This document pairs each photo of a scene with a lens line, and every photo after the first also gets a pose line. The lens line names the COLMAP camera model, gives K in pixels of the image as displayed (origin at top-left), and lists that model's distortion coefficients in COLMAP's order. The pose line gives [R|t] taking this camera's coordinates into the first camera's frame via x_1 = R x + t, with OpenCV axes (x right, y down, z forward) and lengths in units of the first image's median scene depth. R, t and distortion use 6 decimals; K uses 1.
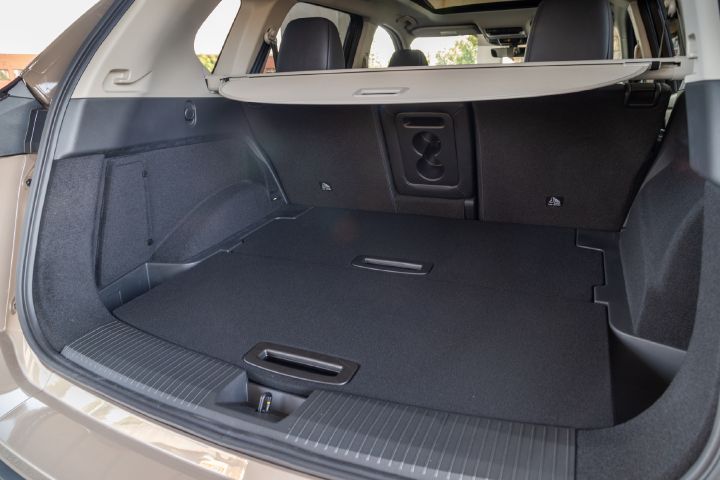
lens RADIAL K [[468.2, 0, 363.5], [0, 468.2, 250.3], [0, 0, 1]] dist [-0.079953, 0.046293]
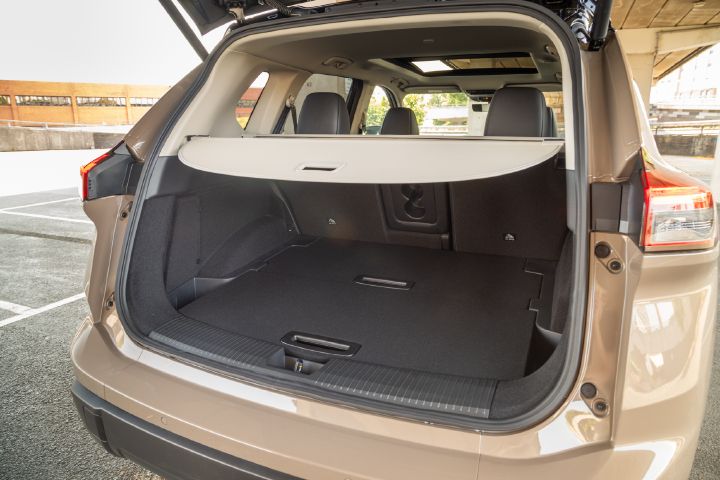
lens RADIAL K [[468.2, 0, 363.5], [0, 468.2, 250.3], [0, 0, 1]] dist [-0.079953, 0.046293]
pose [[0.999628, 0.021284, 0.017077, -0.020469], [-0.020089, 0.997527, -0.067353, 0.029740], [-0.018468, 0.066985, 0.997583, -0.315082]]
